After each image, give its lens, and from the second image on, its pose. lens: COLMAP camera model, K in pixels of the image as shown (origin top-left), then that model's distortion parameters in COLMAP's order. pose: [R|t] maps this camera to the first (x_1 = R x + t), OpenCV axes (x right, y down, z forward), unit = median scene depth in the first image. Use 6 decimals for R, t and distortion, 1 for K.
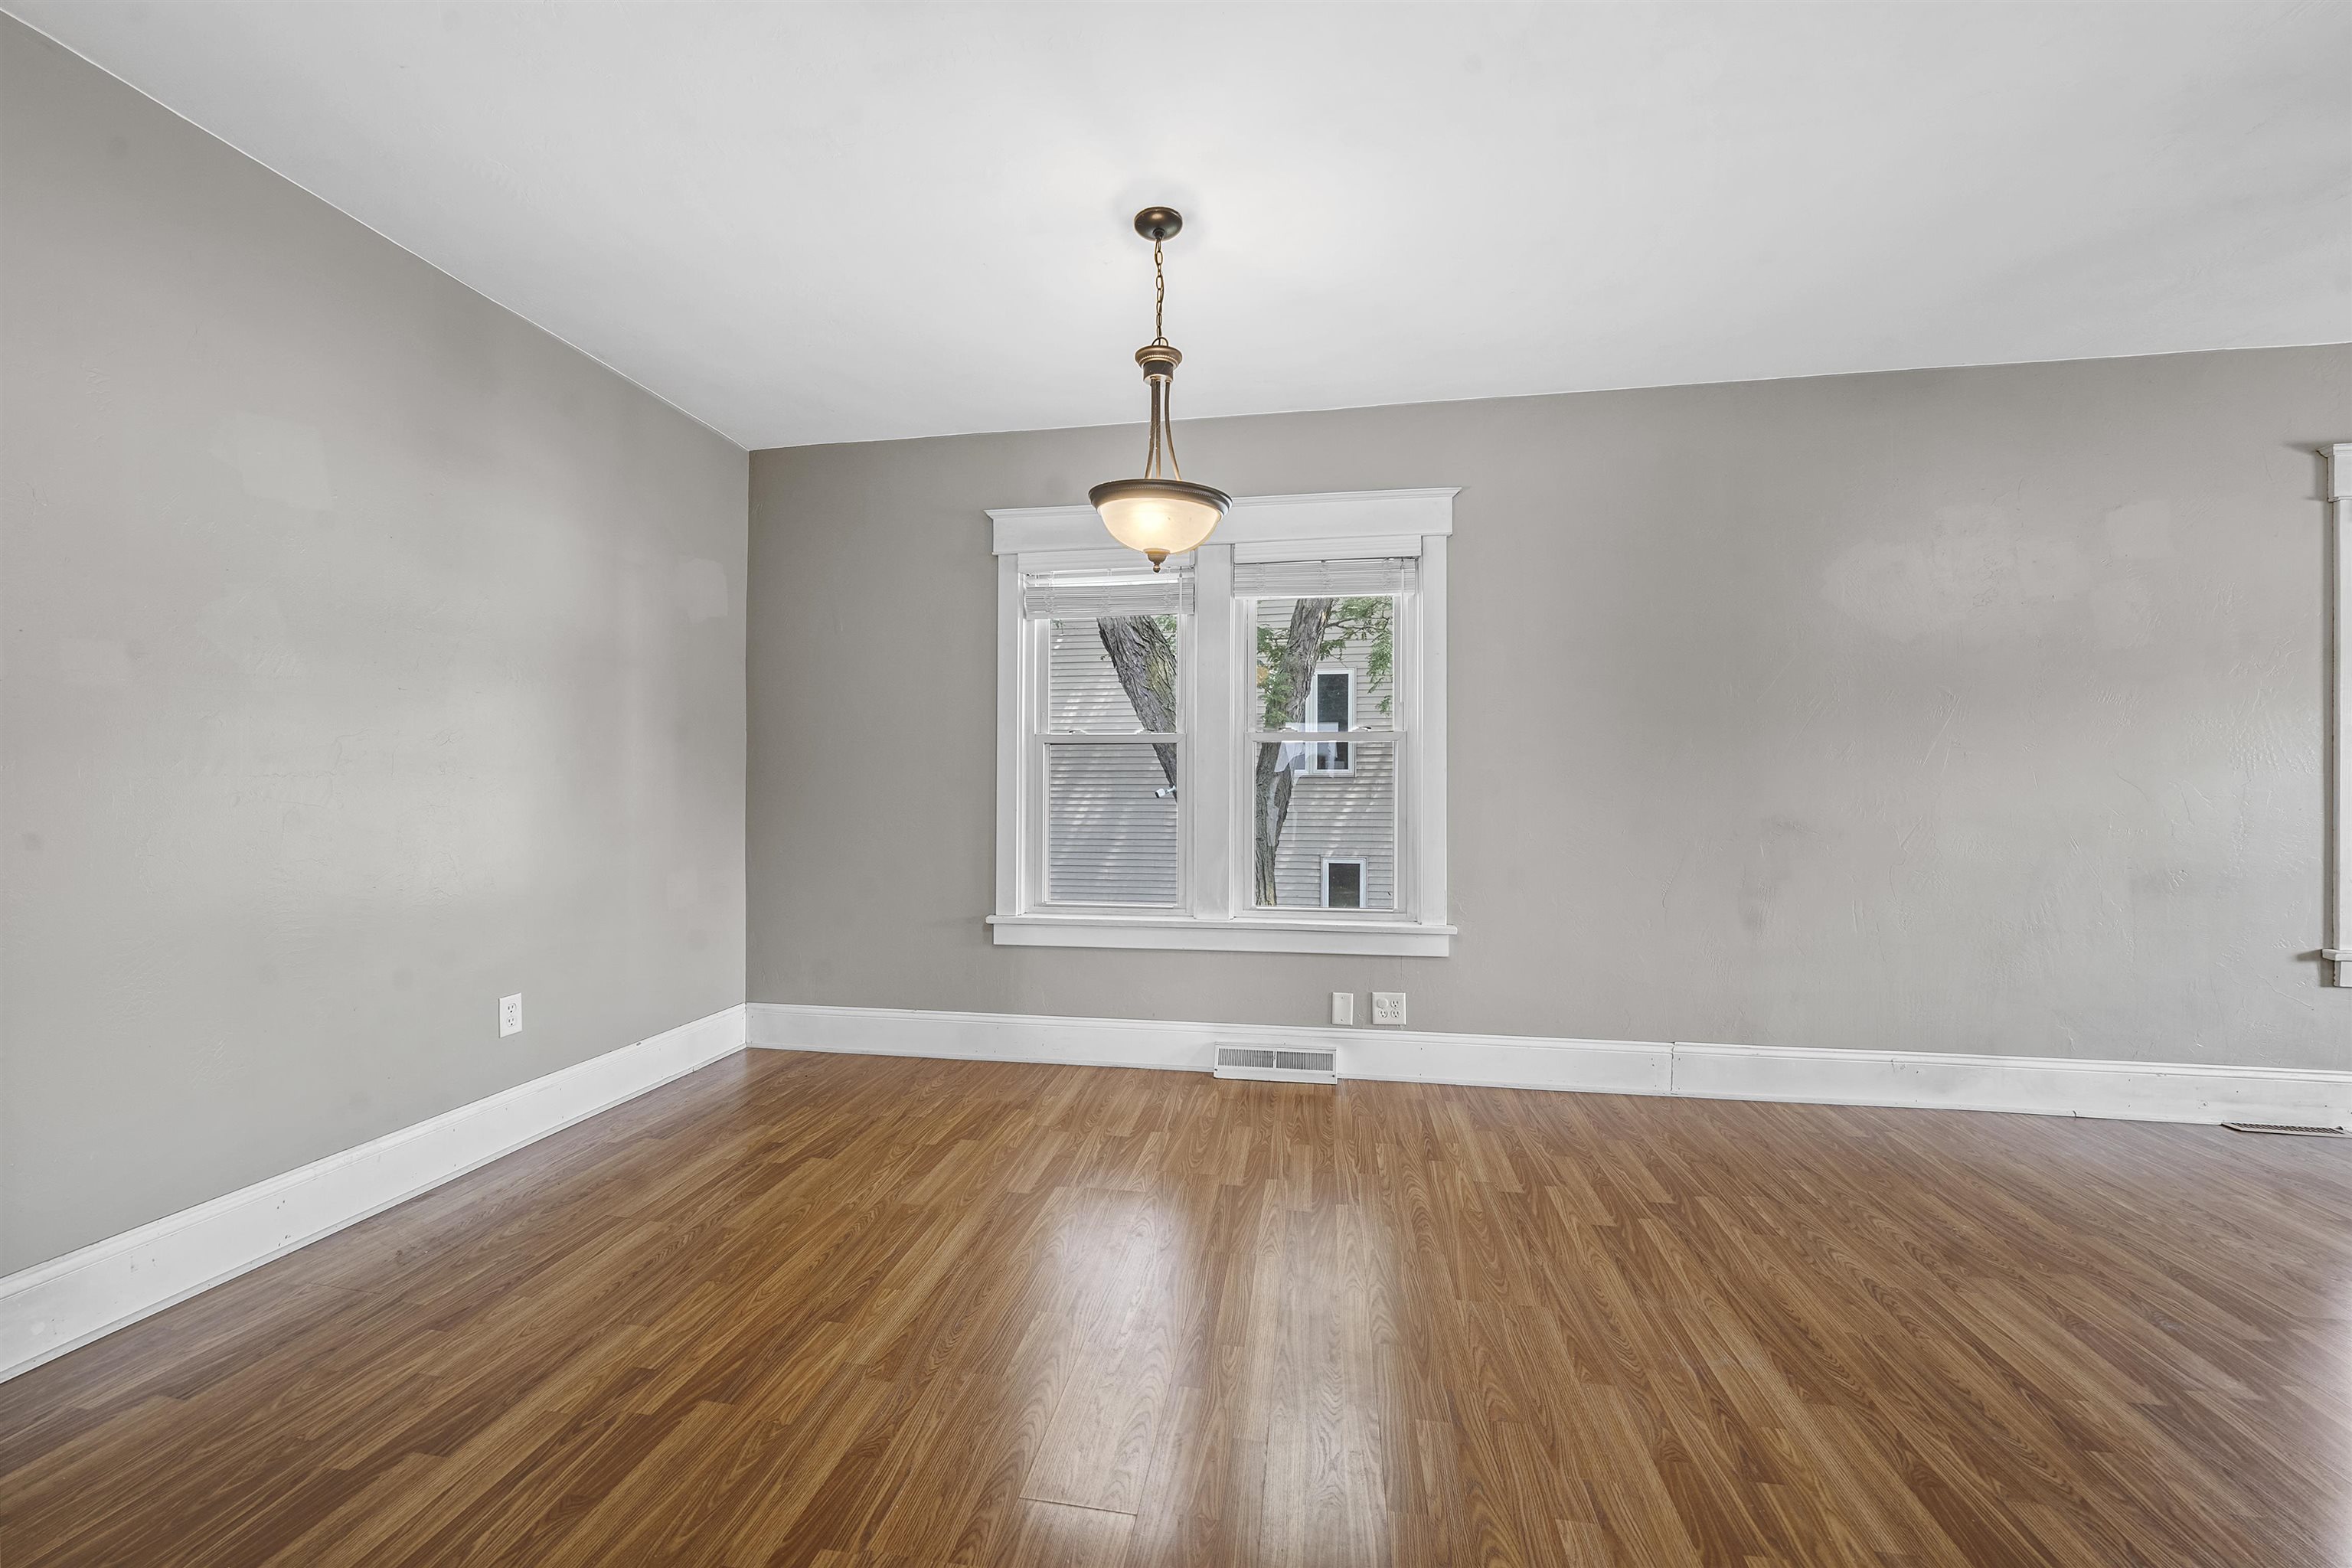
lens RADIAL K [[924.1, 0, 1183.4], [0, 924.1, 765.7], [0, 0, 1]] dist [0.000632, -0.000421]
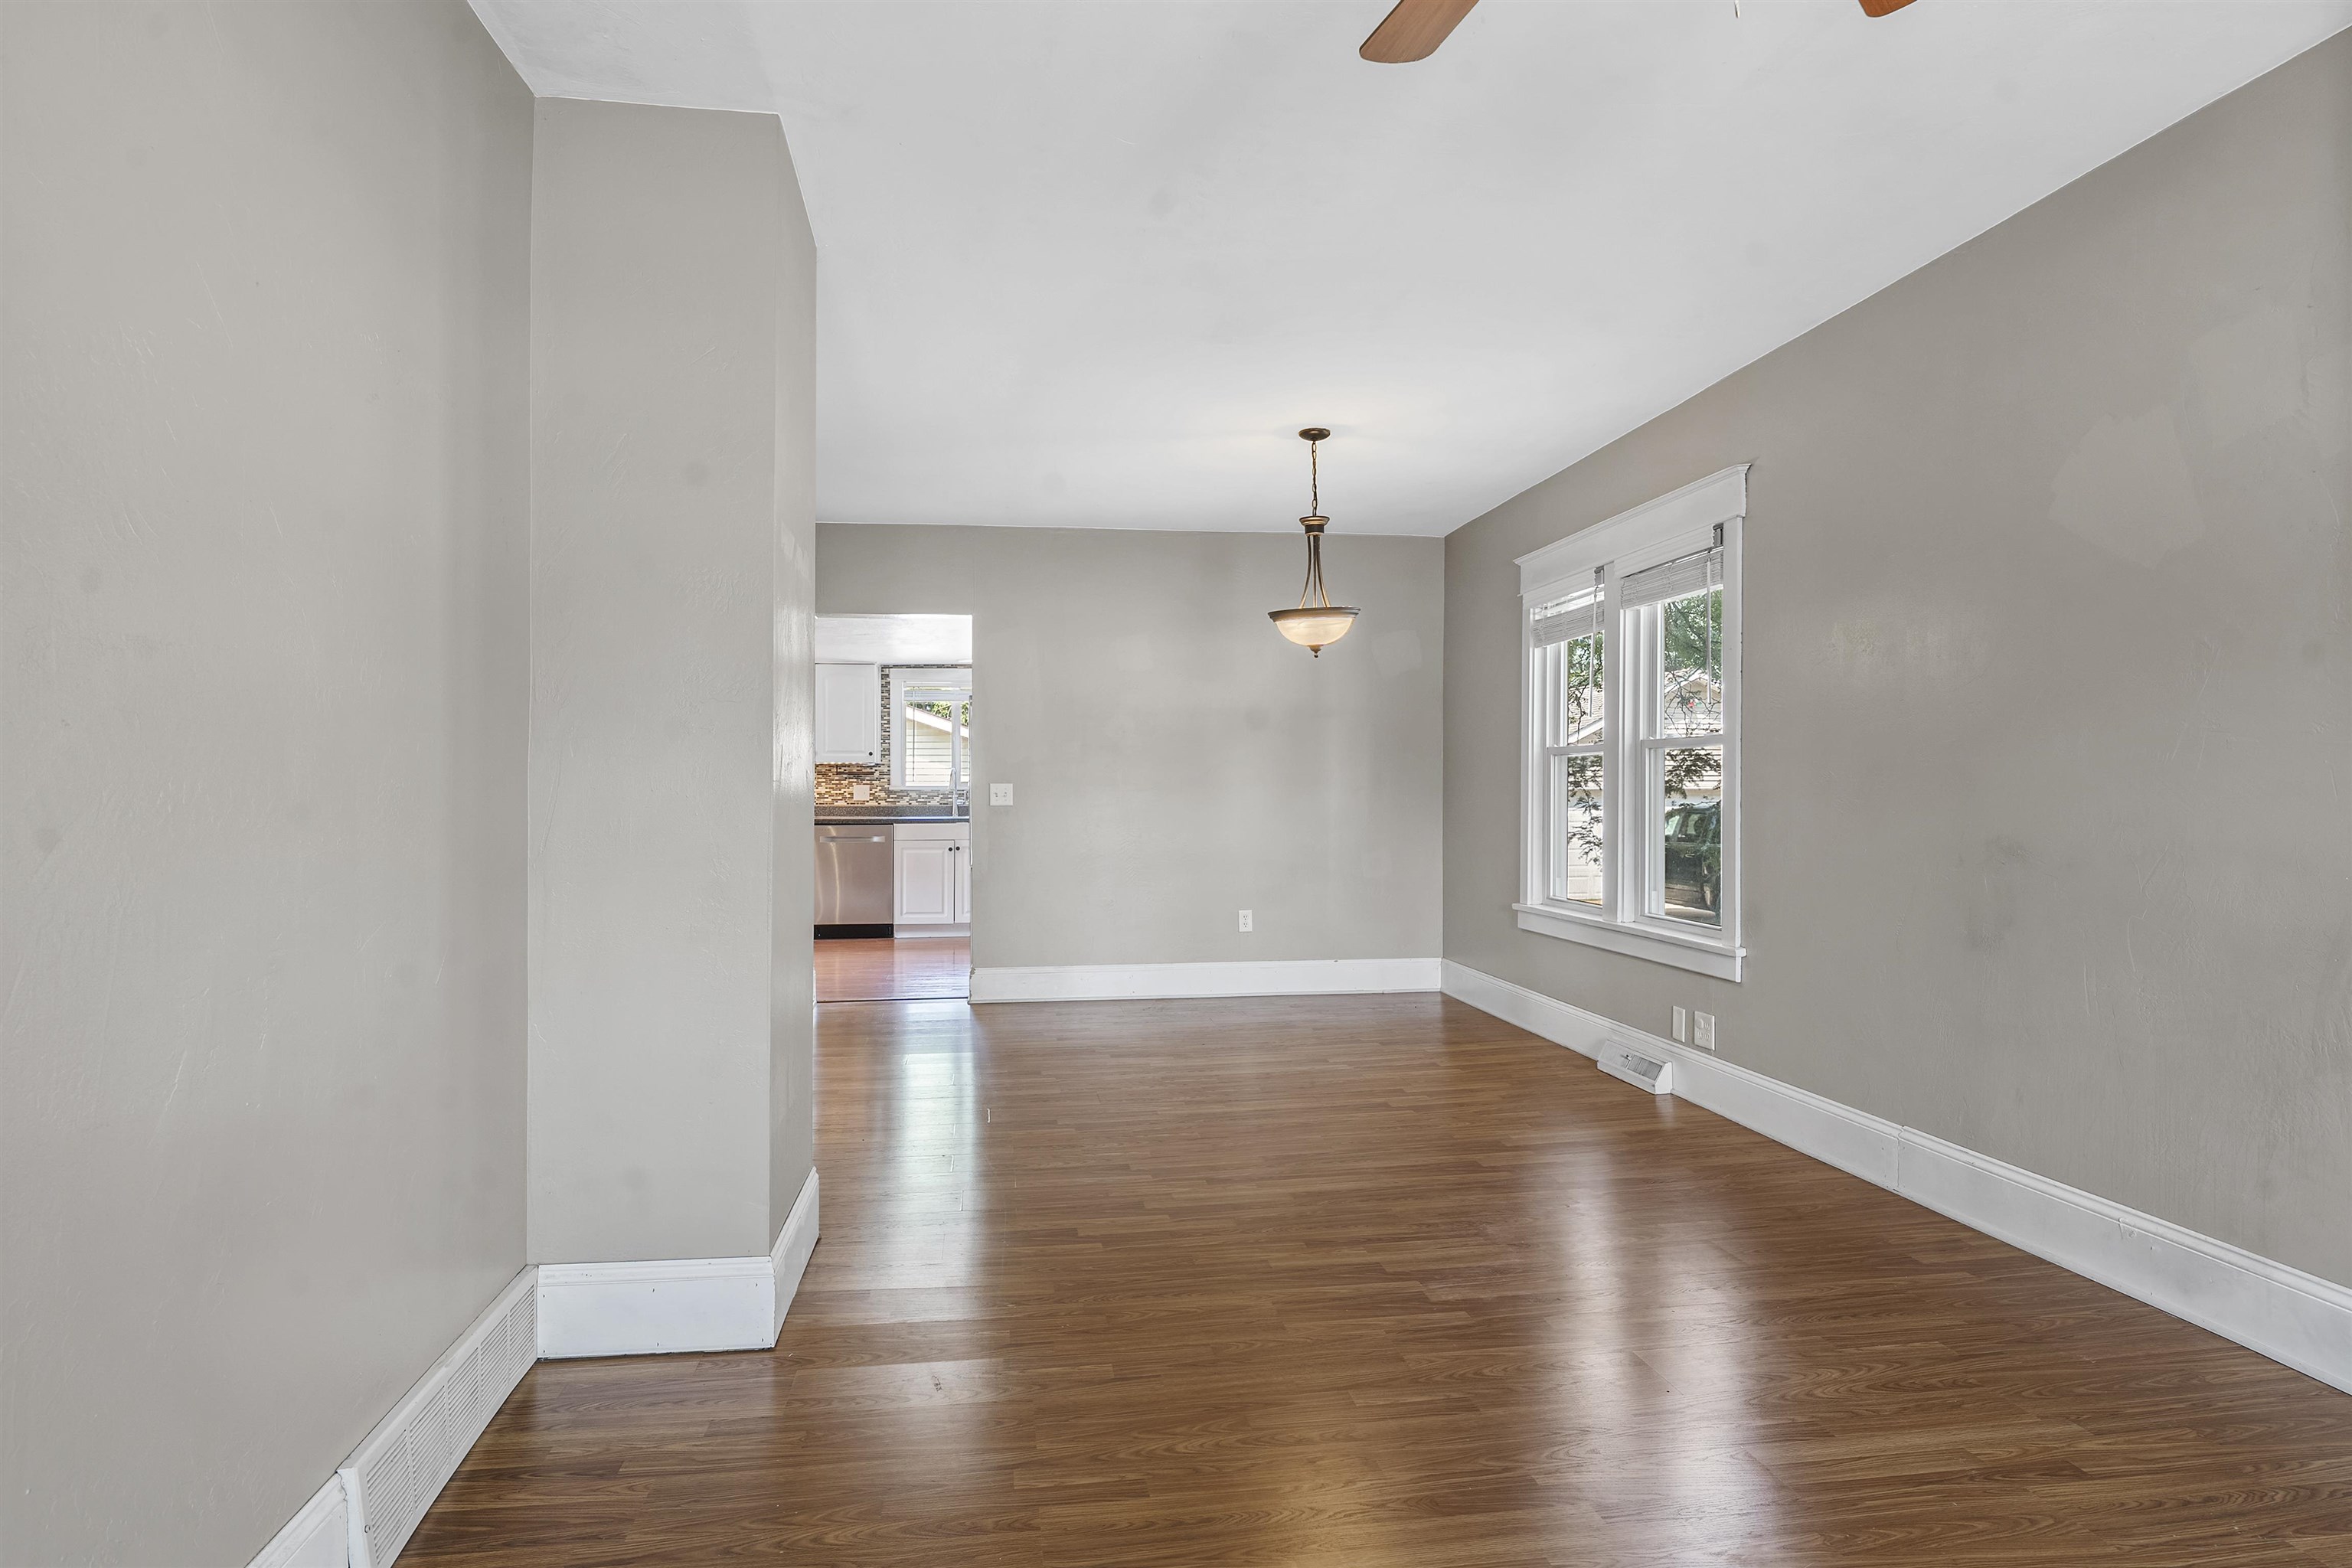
lens RADIAL K [[1310.9, 0, 1084.0], [0, 1310.9, 799.3], [0, 0, 1]] dist [-0.001701, 0.000656]
pose [[0.224626, 0.002939, -0.974441, 1.455975], [0.029619, 0.999513, 0.009843, -0.004970], [0.973995, -0.031072, 0.224430, 0.096448]]
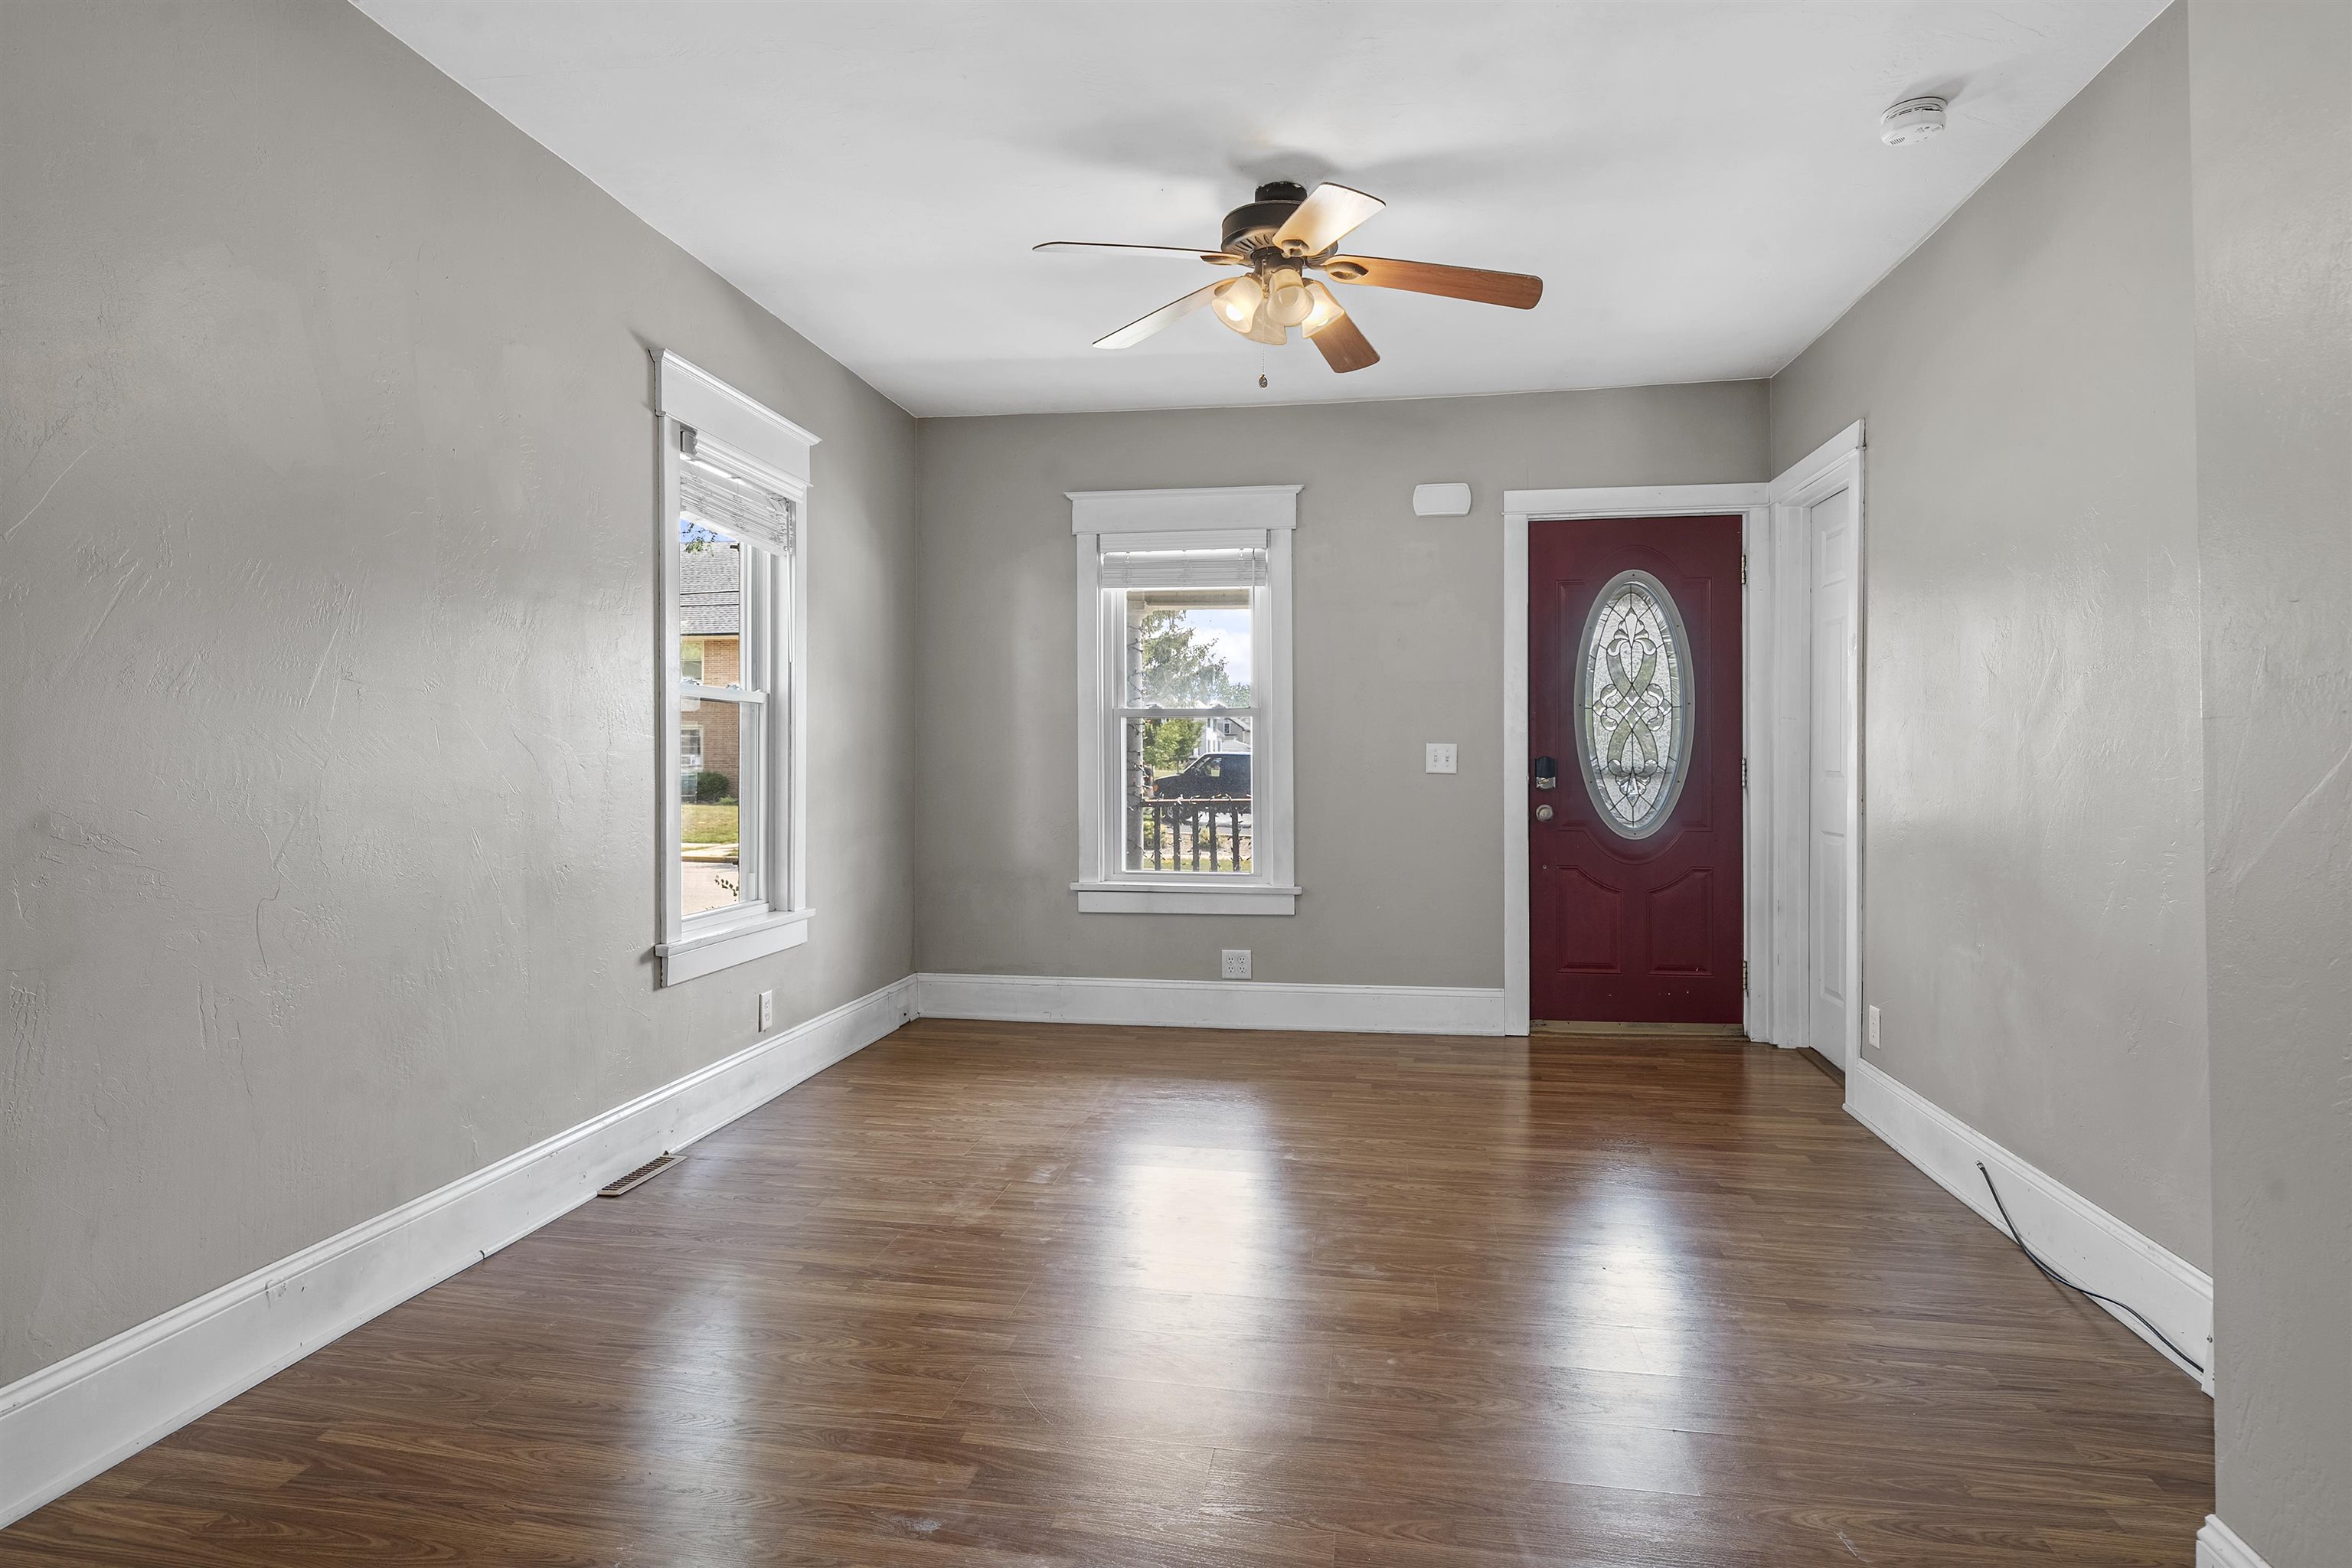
lens RADIAL K [[1310.9, 0, 1152.6], [0, 1310.9, 738.2], [0, 0, 1]] dist [-0.001701, 0.000656]
pose [[0.015861, 0.011346, 0.999810, 0.046953], [-0.024616, 0.999637, -0.010953, 0.011931], [-0.999571, -0.024438, 0.016134, 0.493982]]
